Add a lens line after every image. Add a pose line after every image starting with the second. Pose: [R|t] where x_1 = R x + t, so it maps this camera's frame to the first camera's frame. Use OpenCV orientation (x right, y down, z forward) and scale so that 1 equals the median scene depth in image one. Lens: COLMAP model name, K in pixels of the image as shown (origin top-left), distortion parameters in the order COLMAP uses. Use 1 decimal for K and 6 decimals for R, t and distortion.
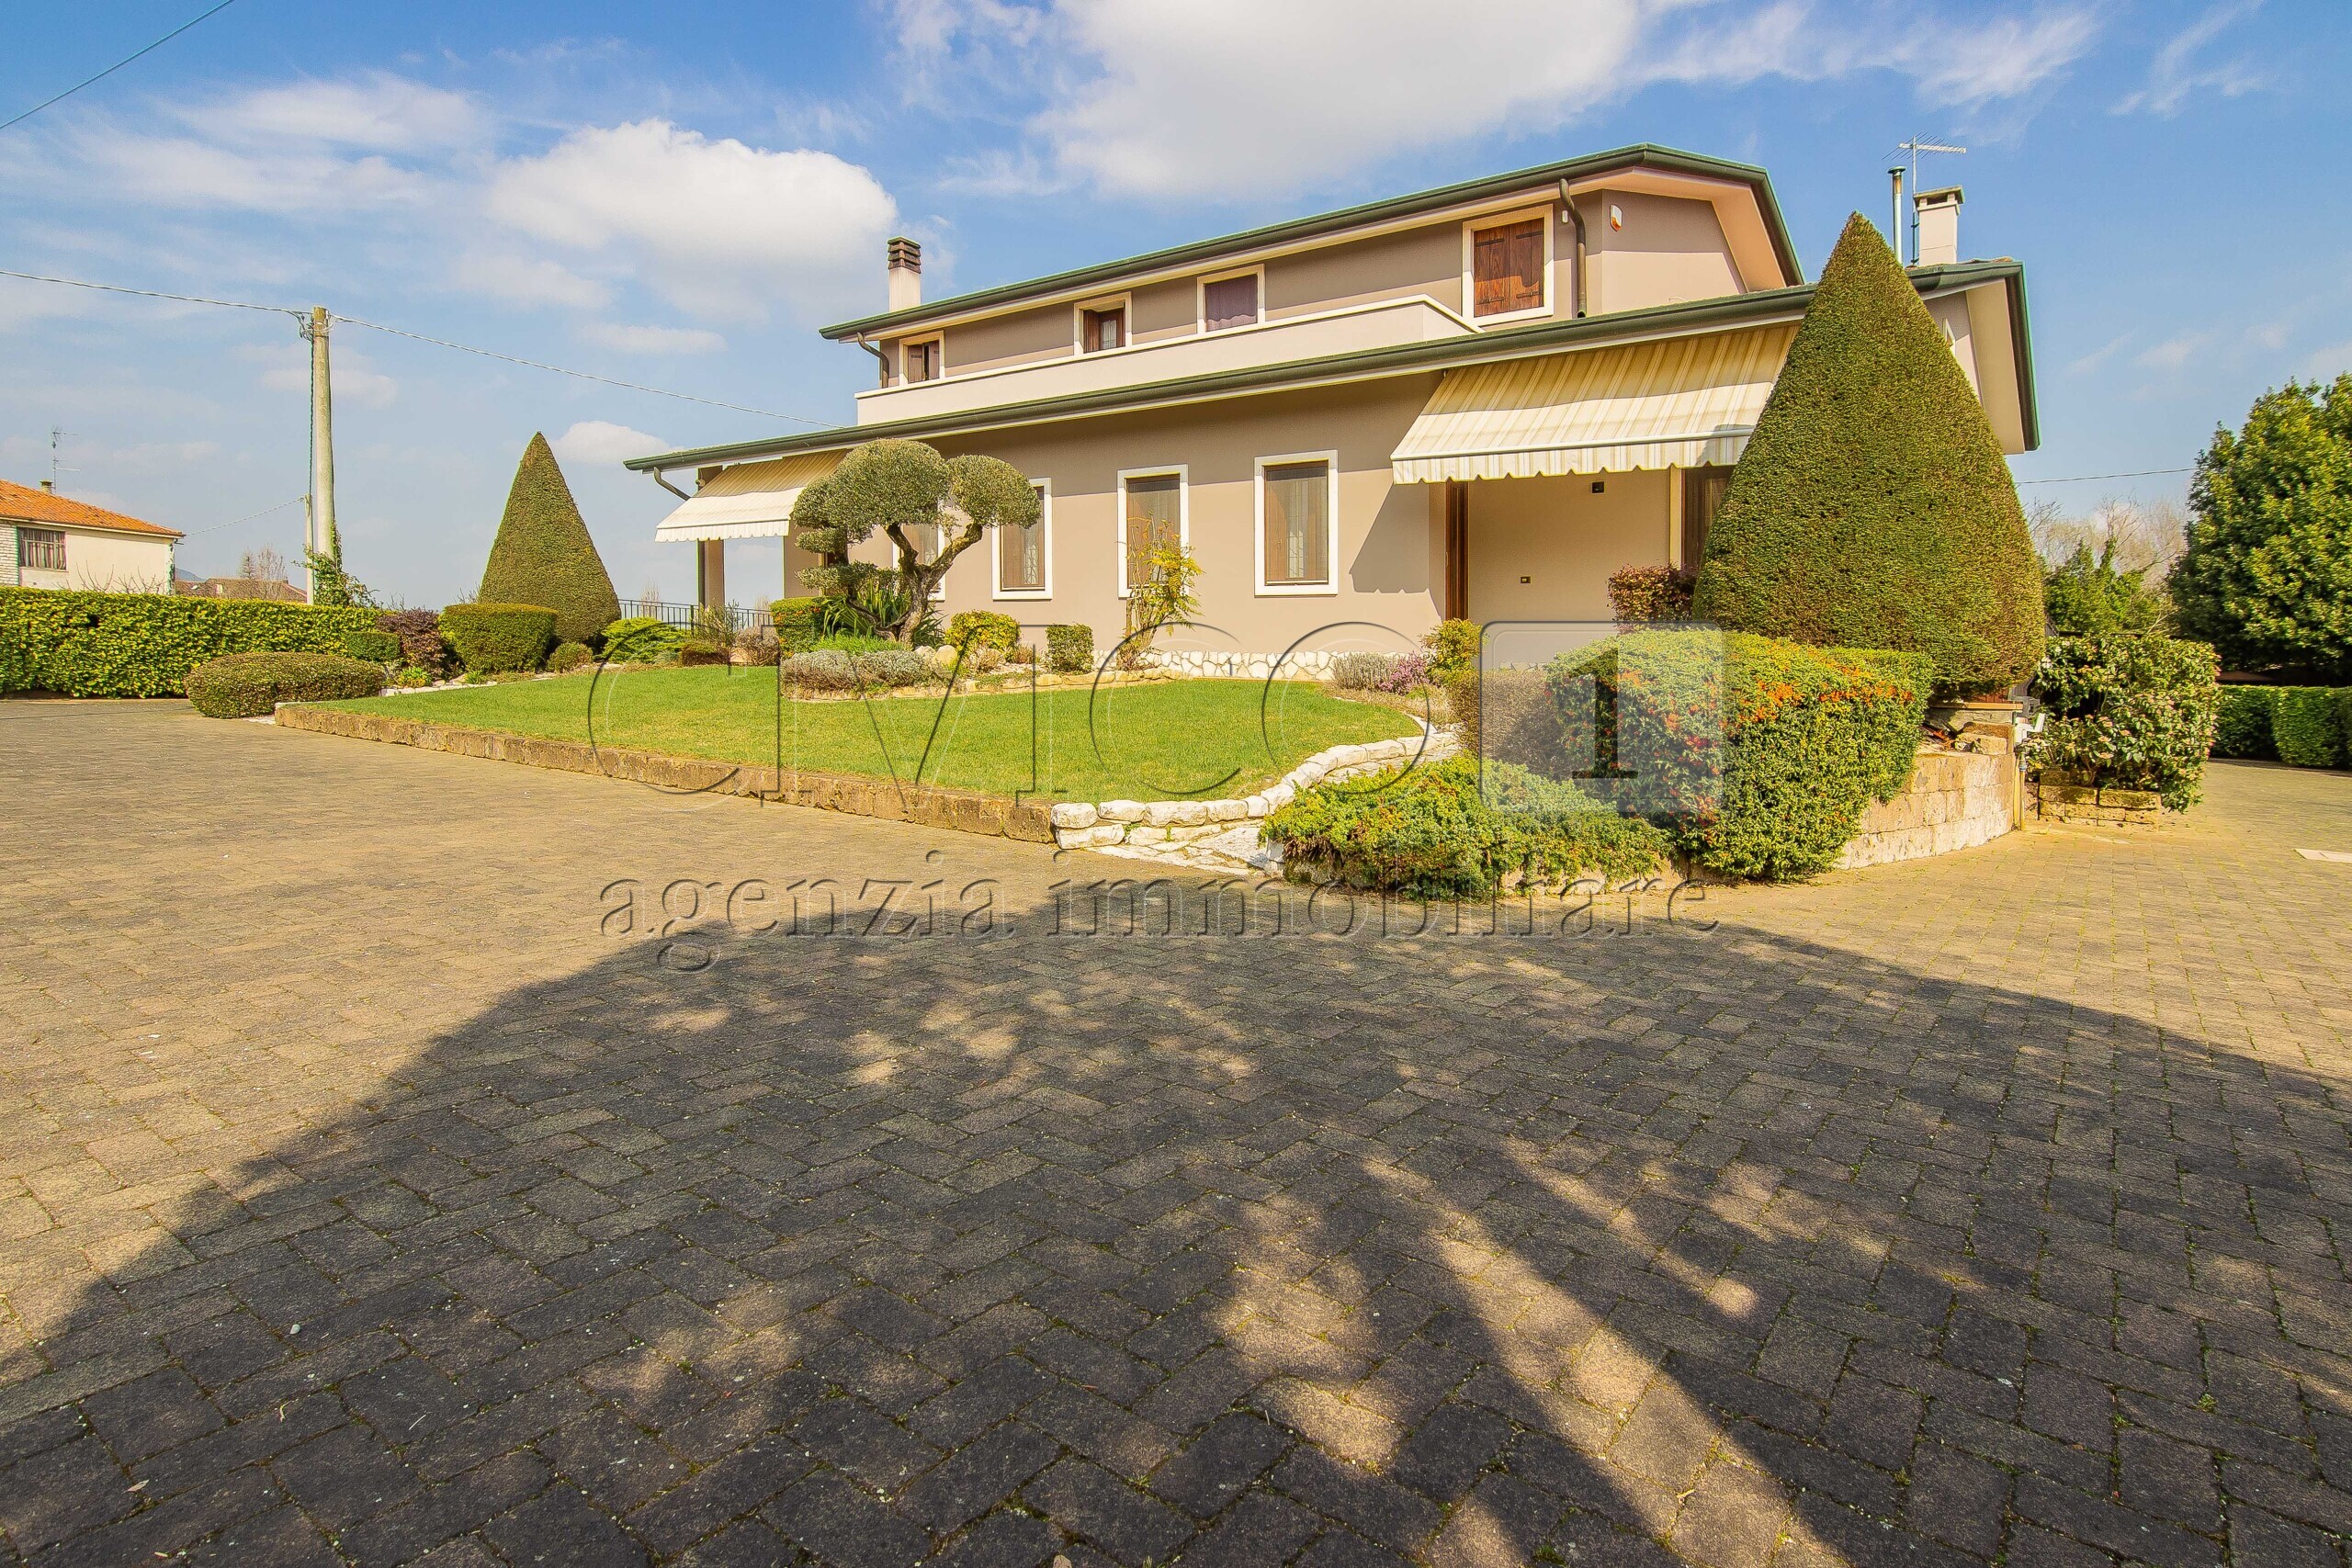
lens RADIAL K [[1177.4, 0, 1180.4], [0, 1177.4, 658.2], [0, 0, 1]] dist [-0.000019, 0.001301]
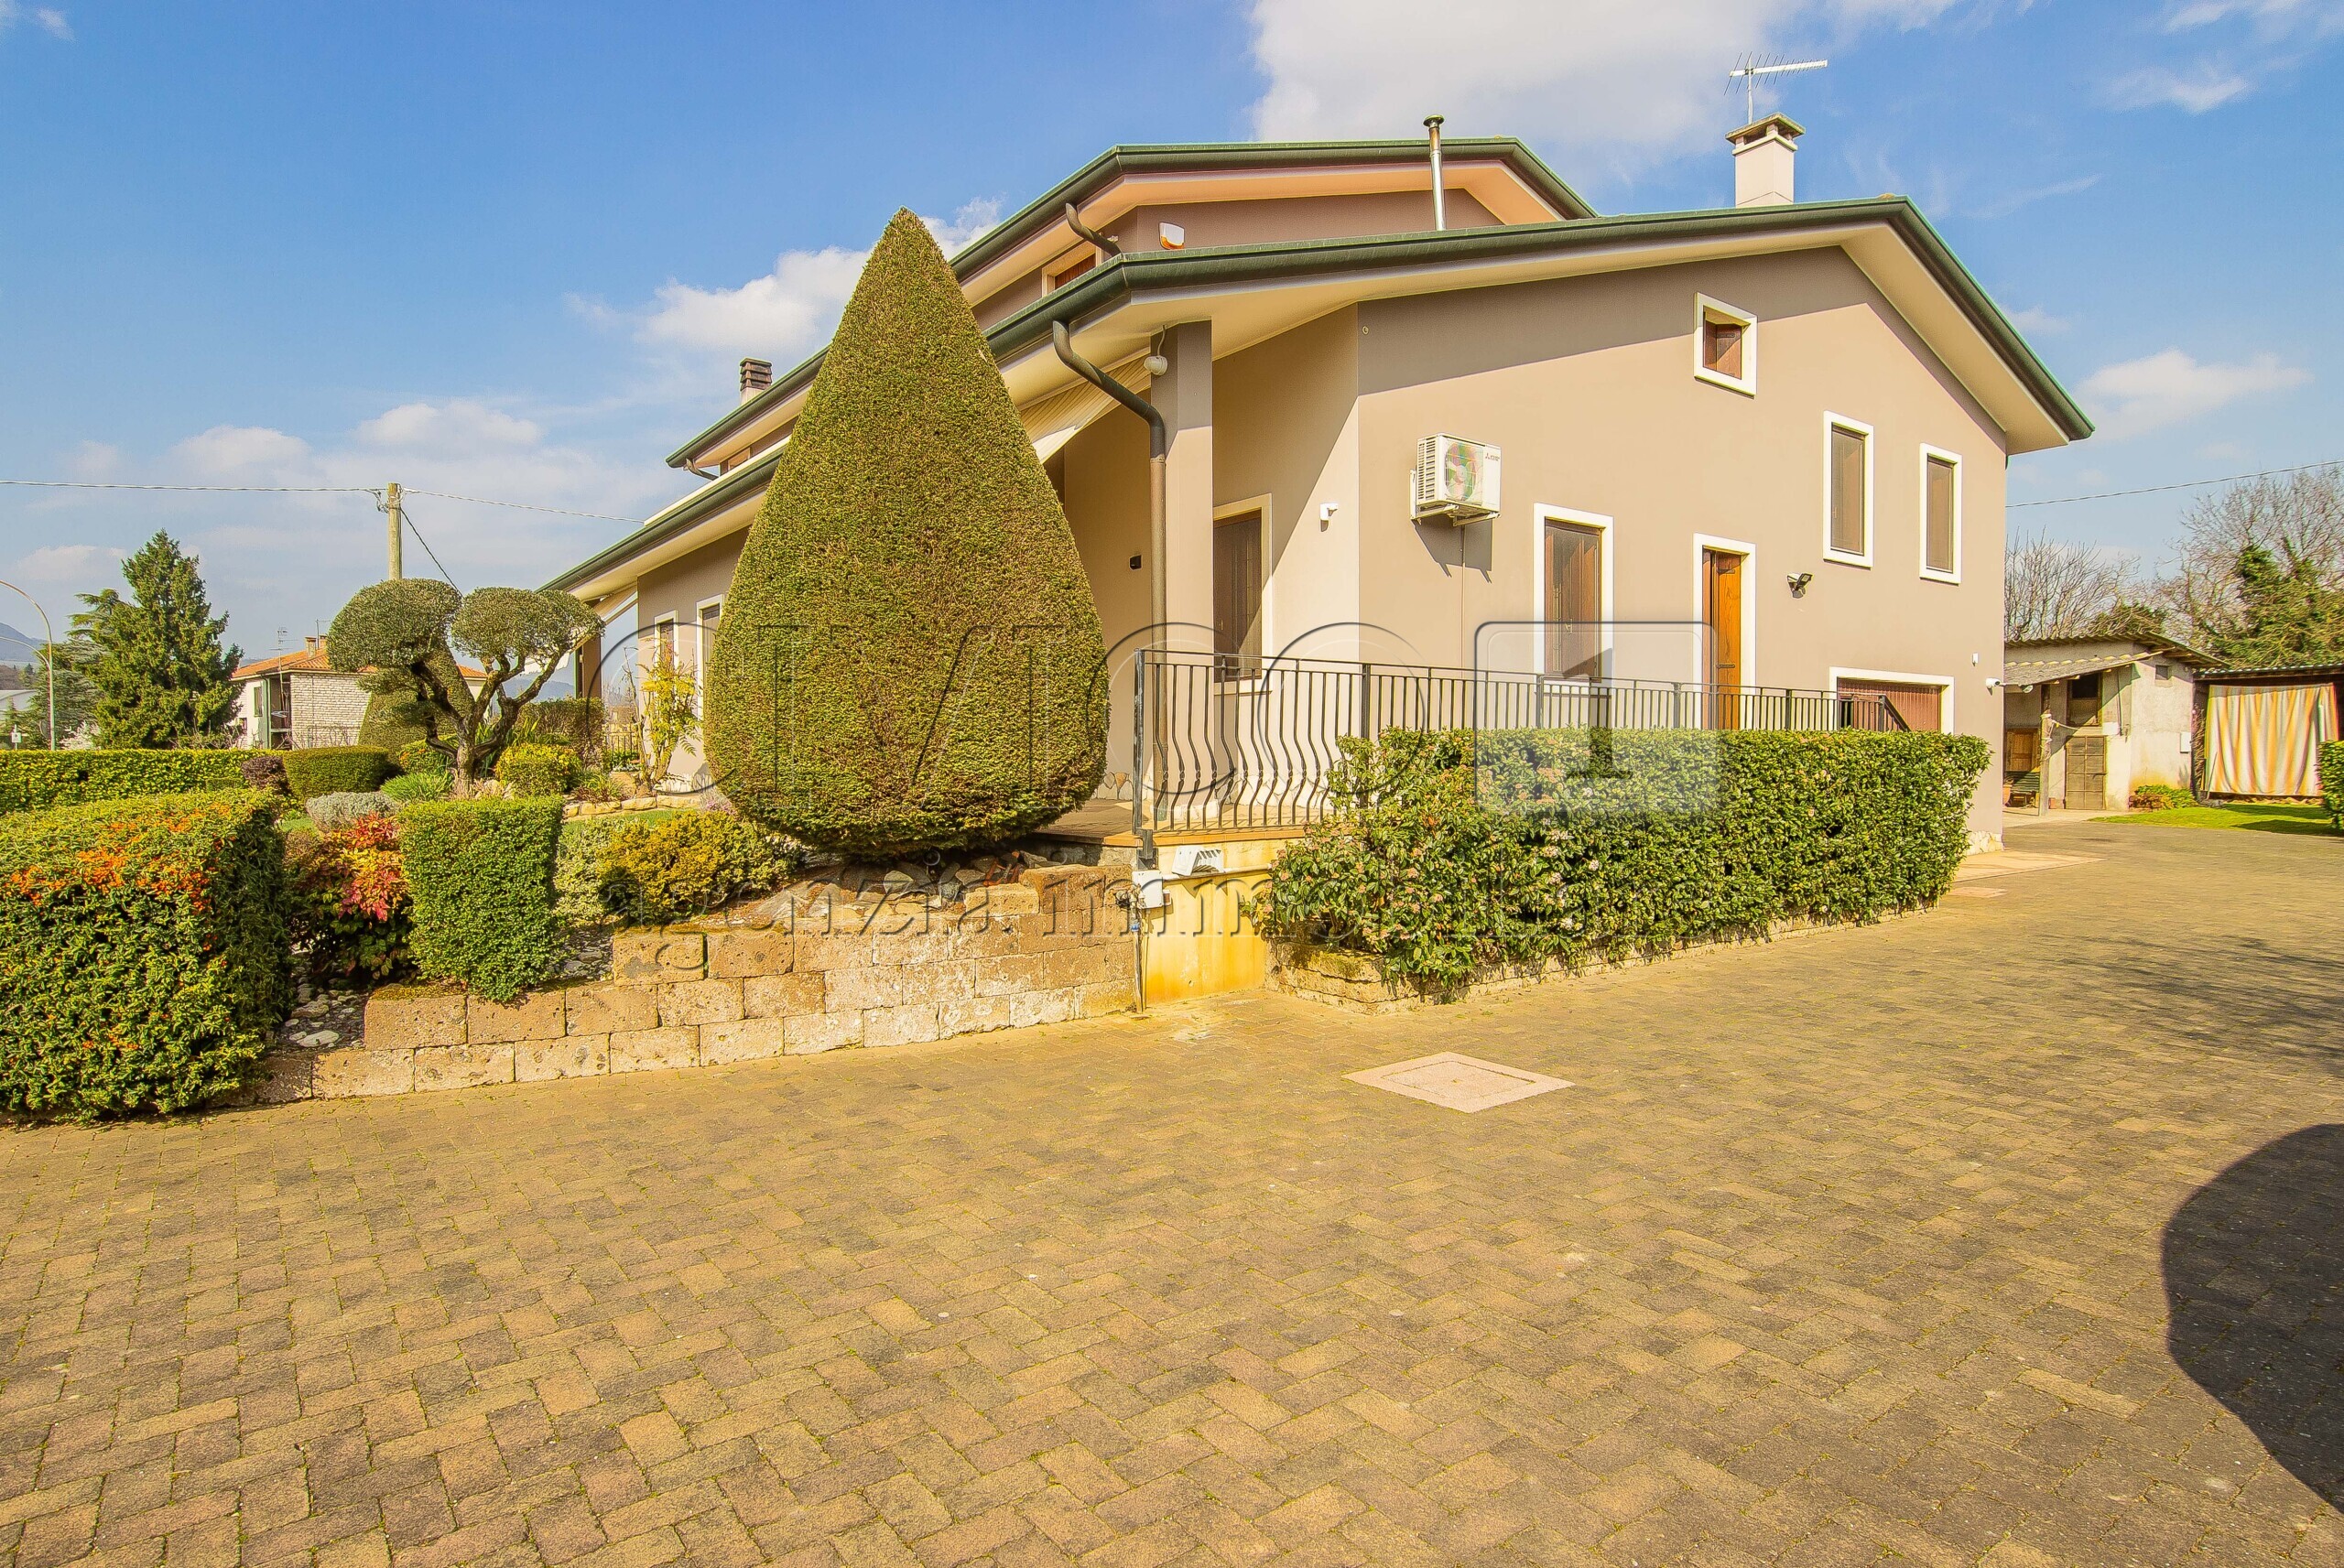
lens RADIAL K [[1185.3, 0, 1200.0], [0, 1185.3, 757.0], [0, 0, 1]] dist [0.000677, 0.000199]
pose [[0.960145, -0.040710, -0.276522, 0.354785], [0.044555, 0.998978, 0.007632, -0.006390], [0.275928, -0.019648, 0.960977, 0.111577]]
